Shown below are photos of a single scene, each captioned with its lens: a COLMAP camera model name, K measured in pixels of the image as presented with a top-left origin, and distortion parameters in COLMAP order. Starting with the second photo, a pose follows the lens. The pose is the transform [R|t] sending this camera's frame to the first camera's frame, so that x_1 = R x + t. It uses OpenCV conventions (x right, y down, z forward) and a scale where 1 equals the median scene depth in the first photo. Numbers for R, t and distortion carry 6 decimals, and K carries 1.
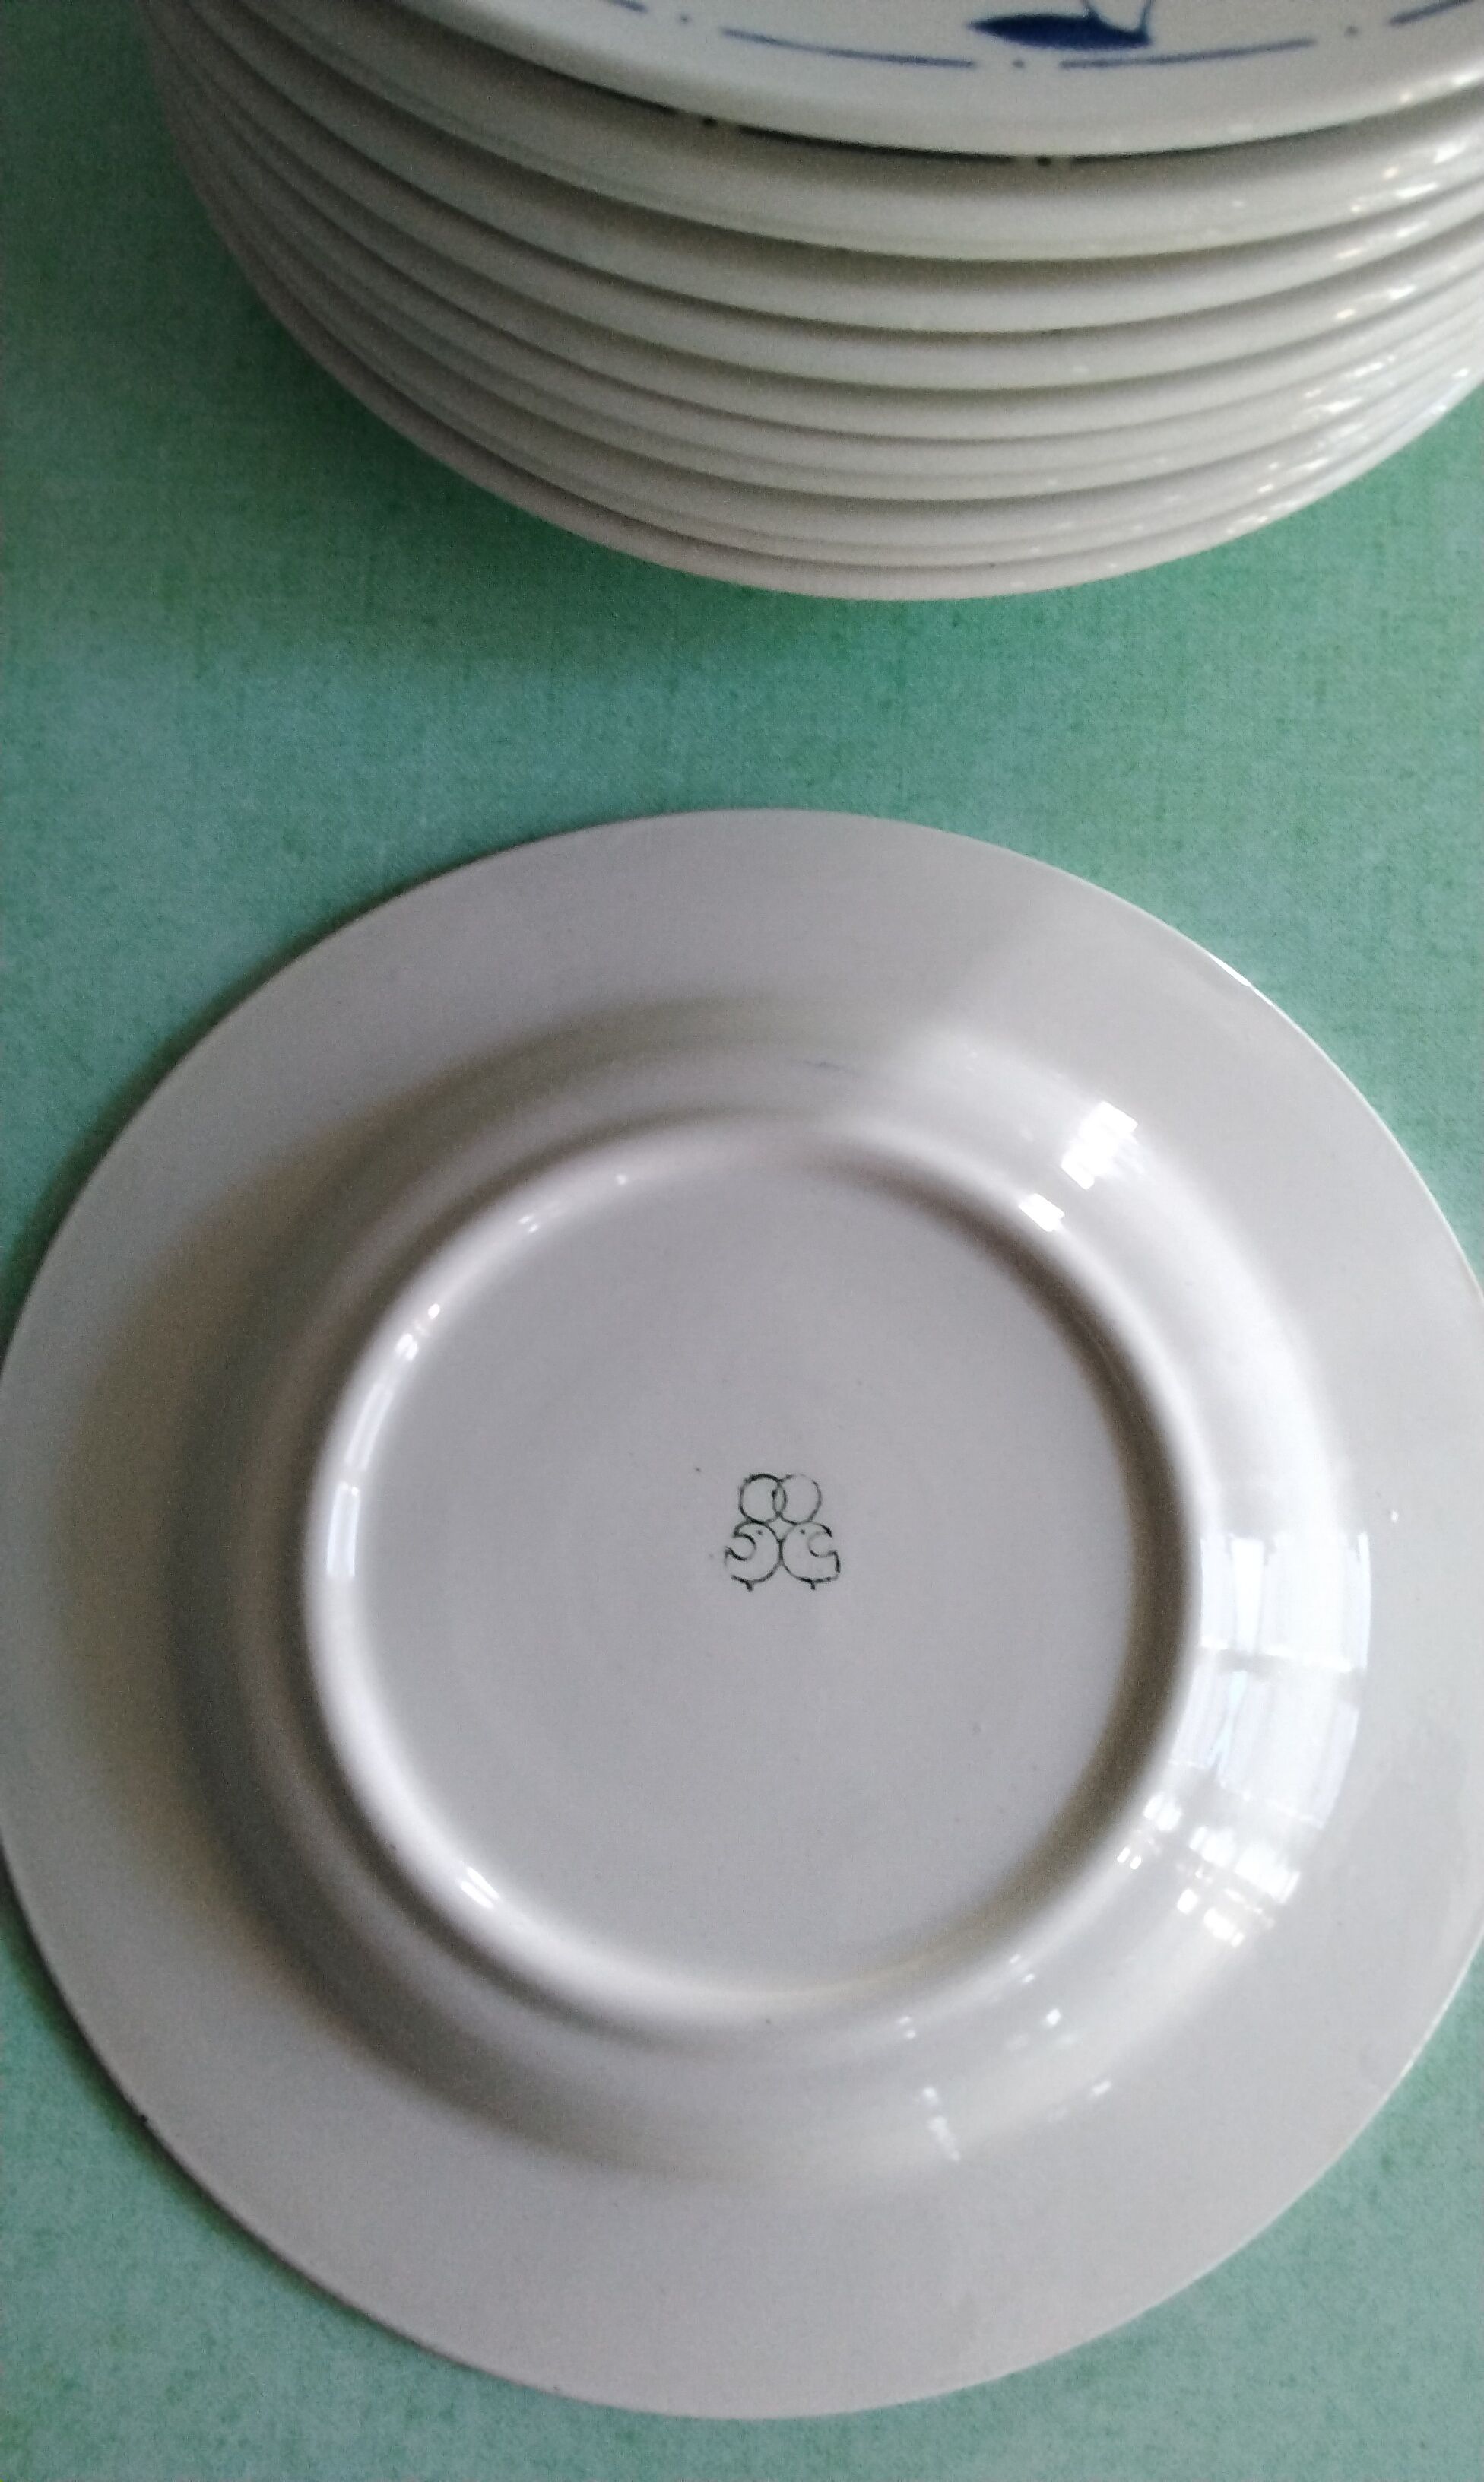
lens RADIAL K [[2035.3, 0, 764.5], [0, 2035.3, 1247.8], [0, 0, 1]] dist [0.037320, -0.062707]
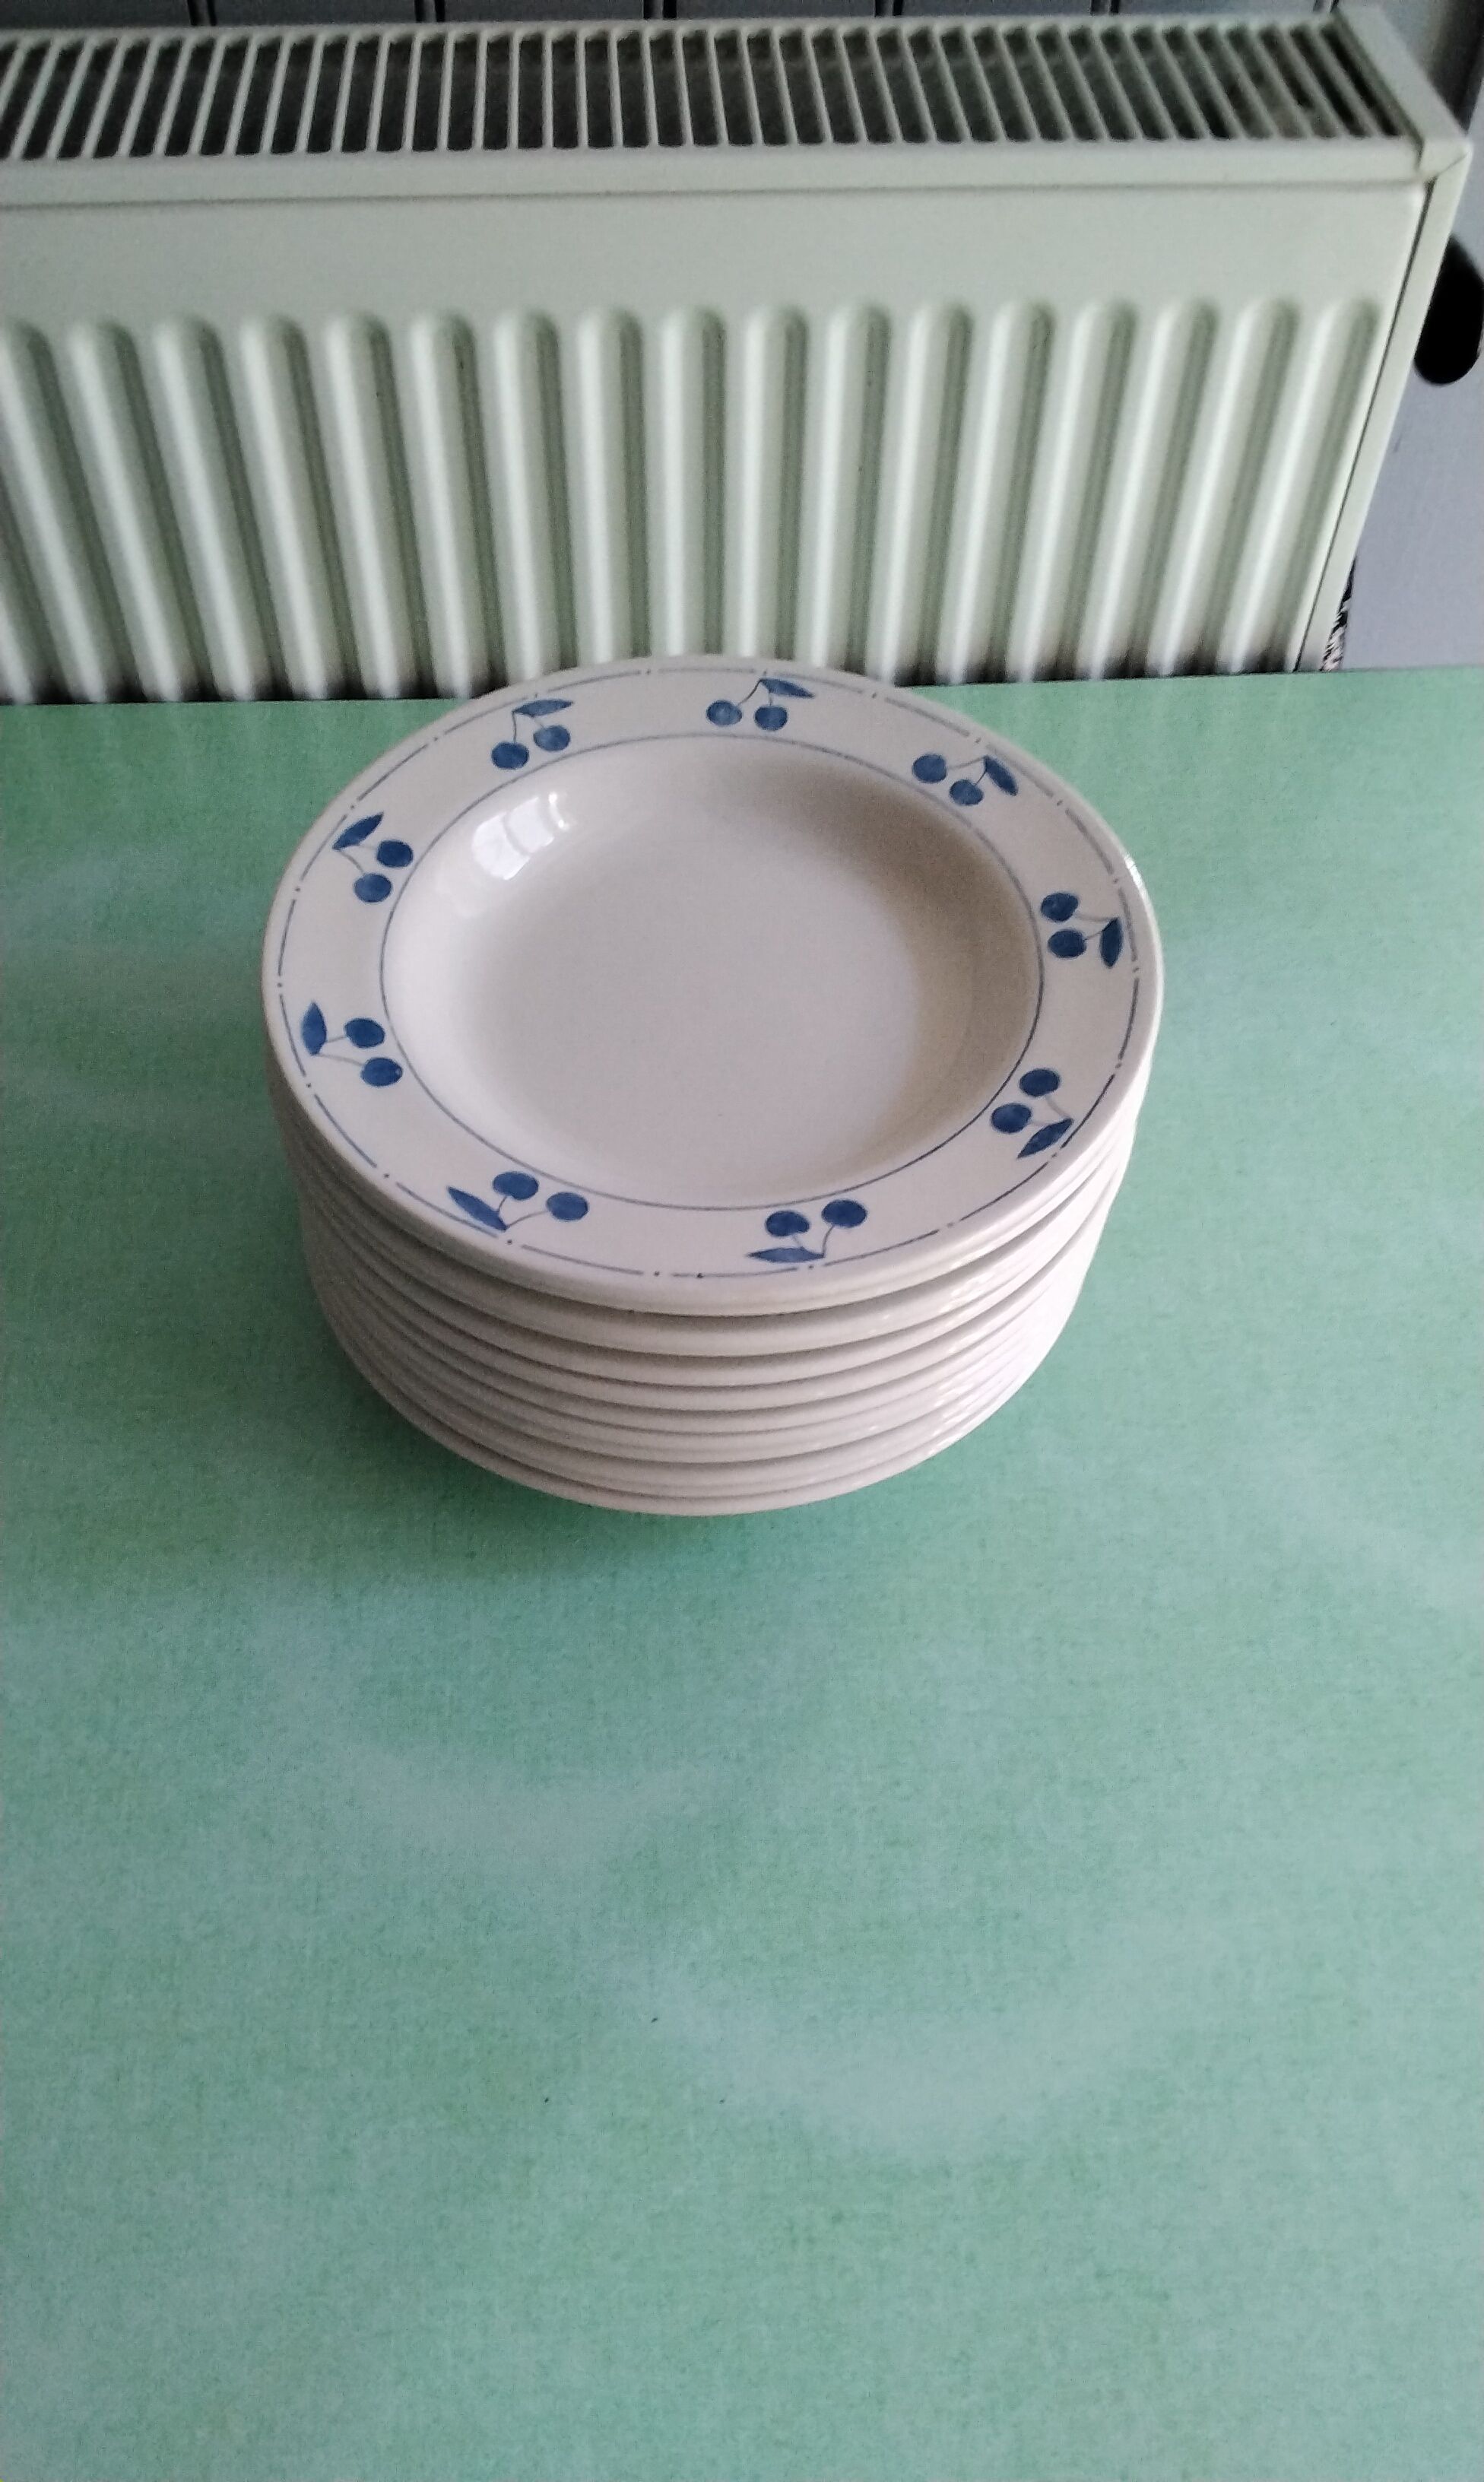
lens RADIAL K [[1809.6, 0, 738.2], [0, 1809.6, 1248.7], [0, 0, 1]] dist [0.005085, -0.049356]
pose [[0.992640, -0.082171, 0.088955, -0.054230], [0.113953, 0.882402, -0.456489, 0.190345], [-0.040984, 0.463266, 0.885271, -0.488131]]
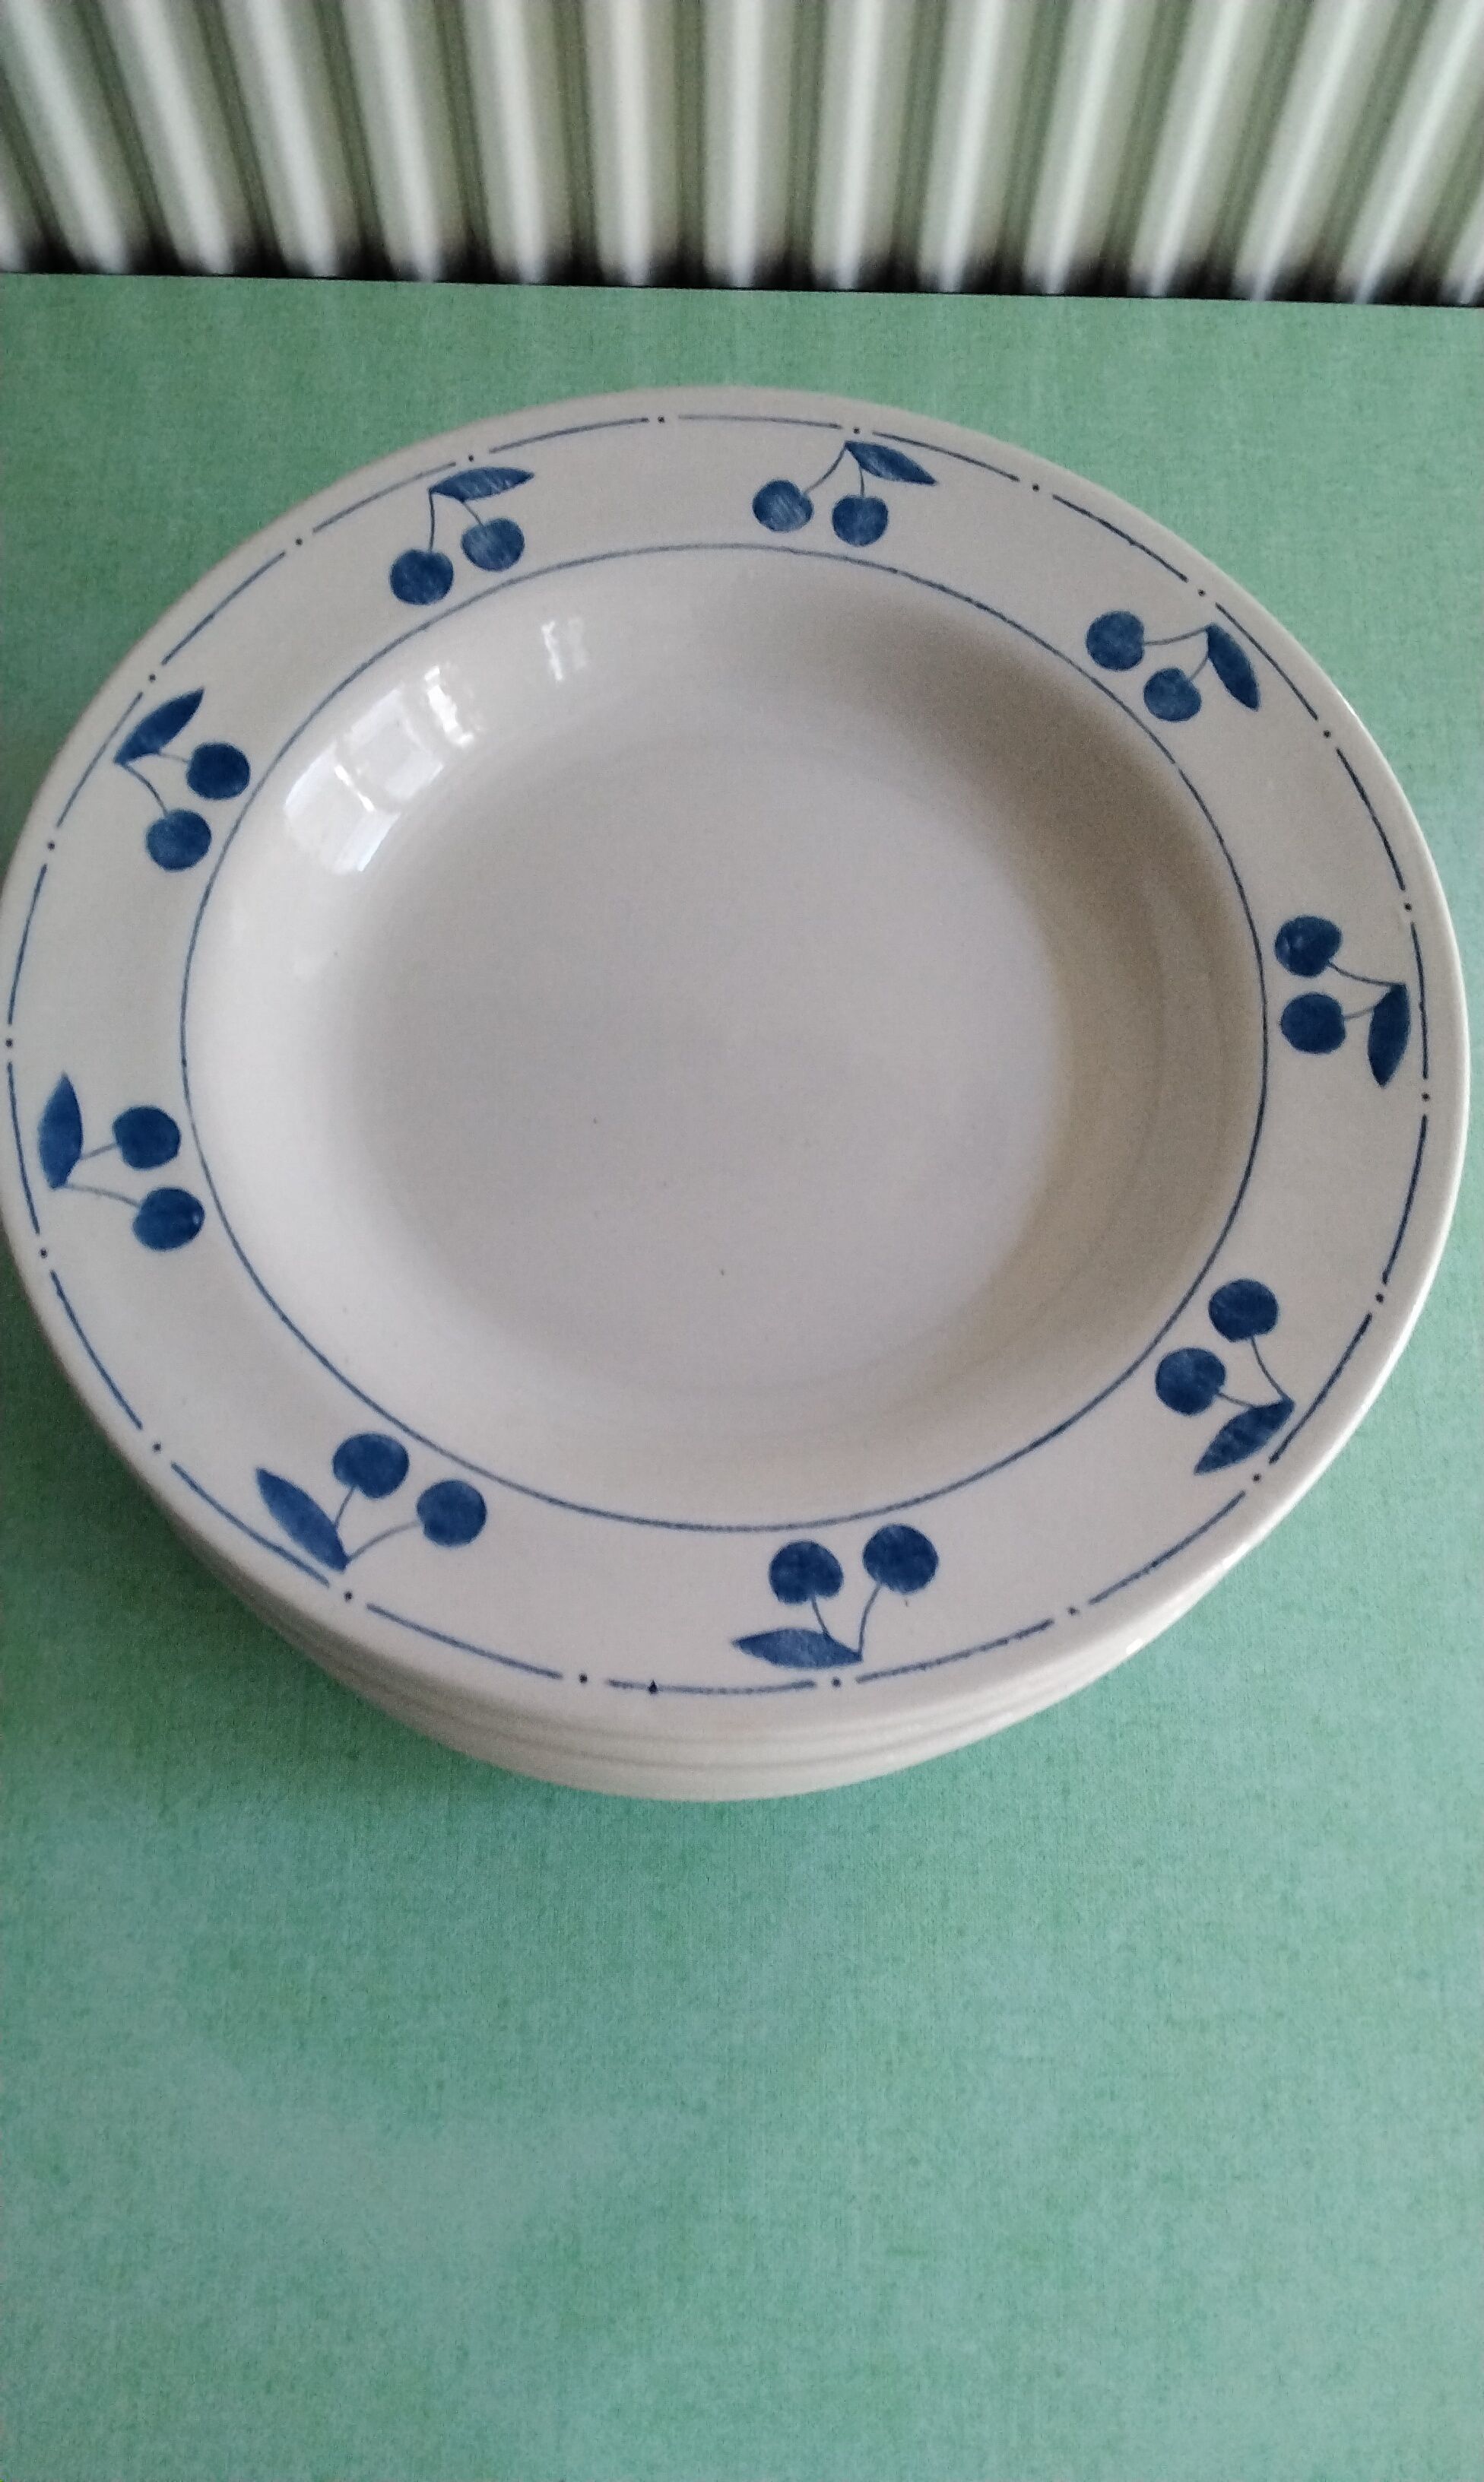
lens RADIAL K [[1809.6, 0, 760.5], [0, 1809.6, 1163.1], [0, 0, 1]] dist [0.005085, -0.049356]
pose [[0.998455, -0.035934, 0.042378, 0.051962], [0.043399, 0.980632, -0.190992, -0.448472], [-0.034695, 0.192536, 0.980676, -0.157891]]
